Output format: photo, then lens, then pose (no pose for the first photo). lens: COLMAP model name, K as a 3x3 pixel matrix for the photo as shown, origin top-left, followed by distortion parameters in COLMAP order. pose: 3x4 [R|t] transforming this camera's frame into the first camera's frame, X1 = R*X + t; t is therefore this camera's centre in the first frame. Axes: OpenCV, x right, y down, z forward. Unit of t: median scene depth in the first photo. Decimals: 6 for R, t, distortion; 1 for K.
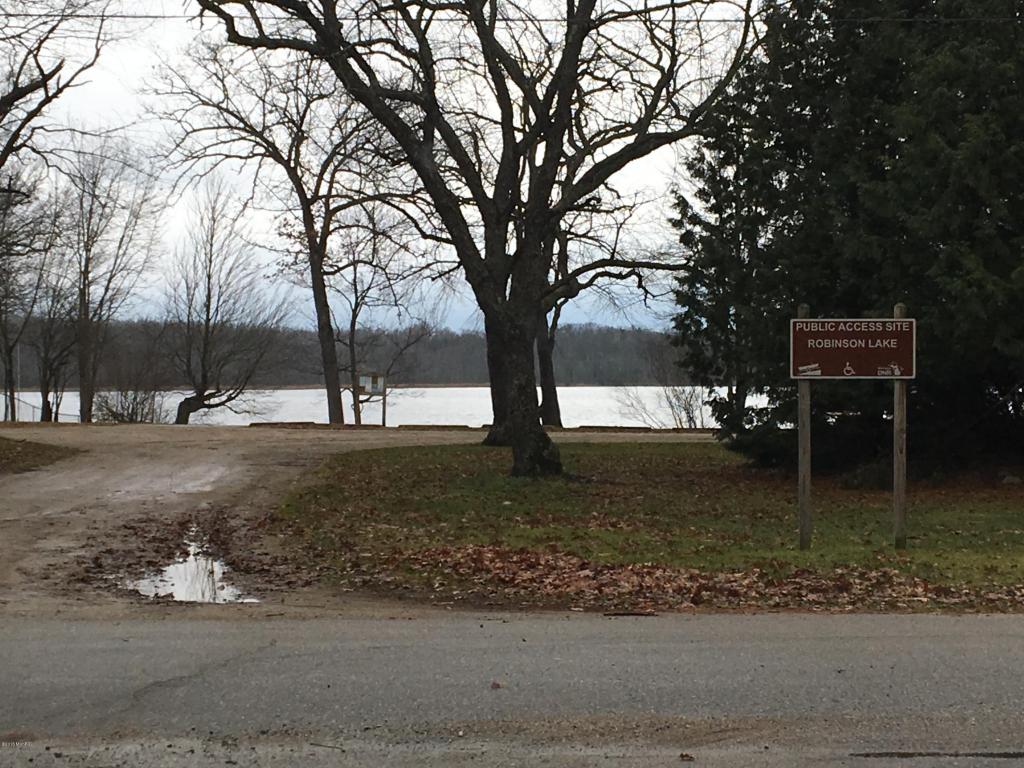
lens RADIAL K [[2265.7, 0, 512.0], [0, 2265.7, 384.0], [0, 0, 1]] dist [0.031338, 0.077903]
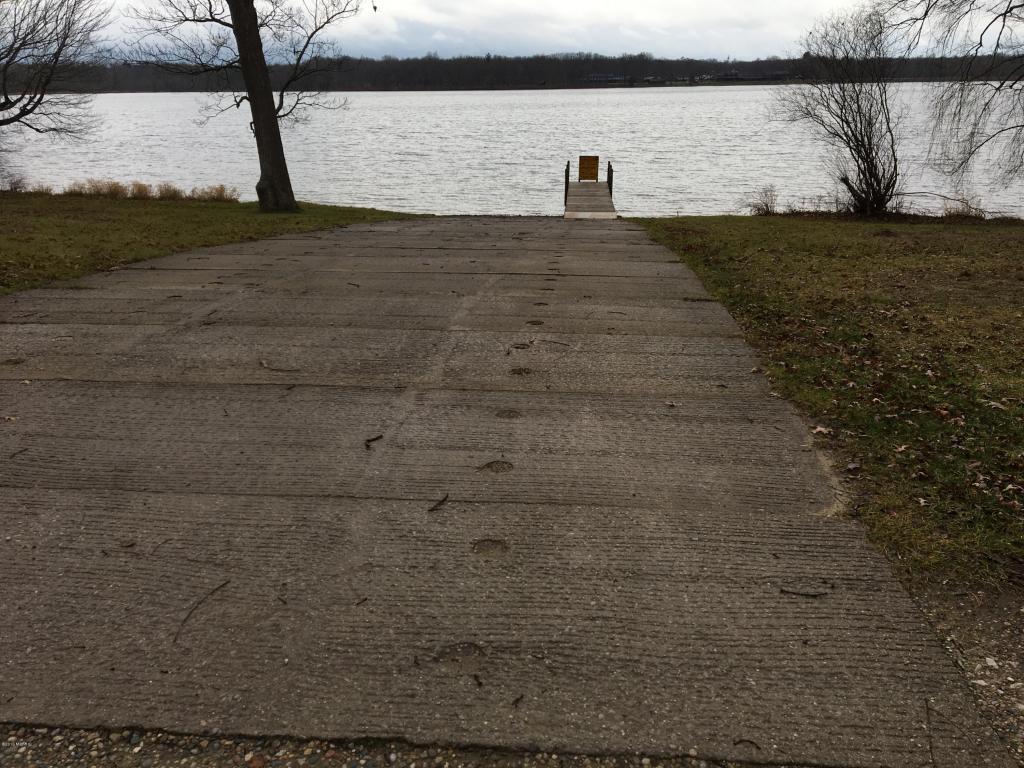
lens RADIAL K [[869.8, 0, 512.0], [0, 869.8, 384.0], [0, 0, 1]] dist [0.096329, -0.136756]
pose [[0.914438, -0.134842, 0.381604, -0.101558], [0.007636, 0.948448, 0.316842, 0.000193], [-0.404654, -0.286818, 0.868326, 0.654043]]
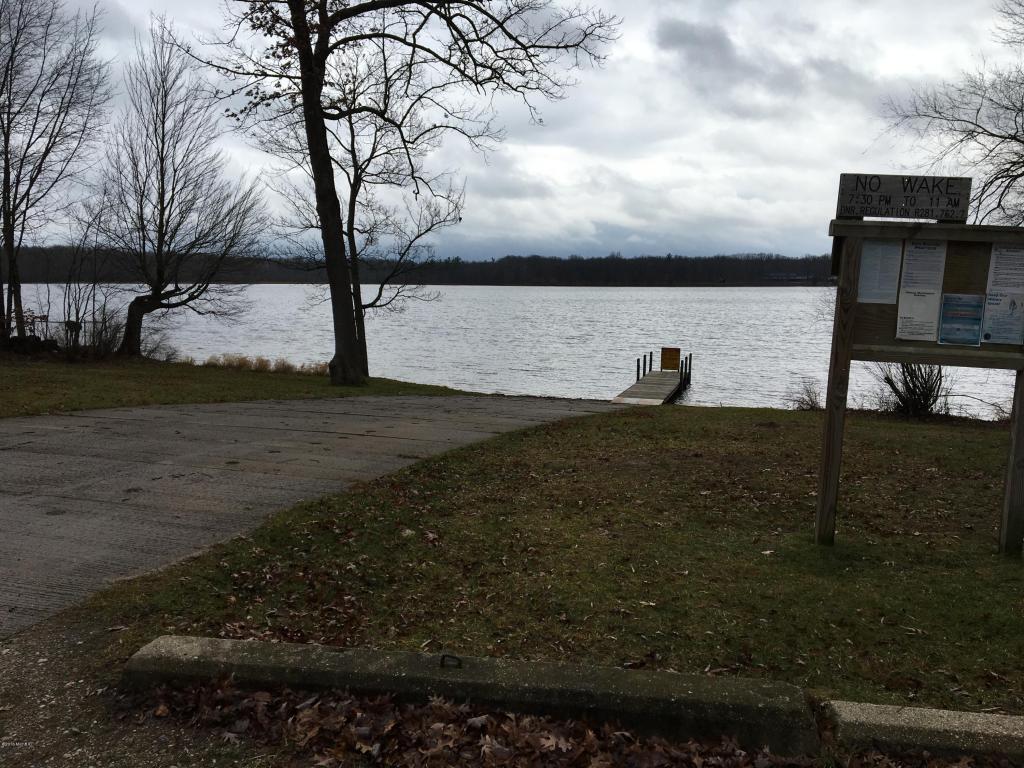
lens RADIAL K [[869.8, 0, 512.0], [0, 869.8, 384.0], [0, 0, 1]] dist [0.096329, -0.136756]
pose [[0.979915, -0.011658, 0.199075, -0.069561], [-0.010929, 0.993650, 0.111986, -0.000107], [-0.199117, -0.111913, 0.973565, 0.630955]]
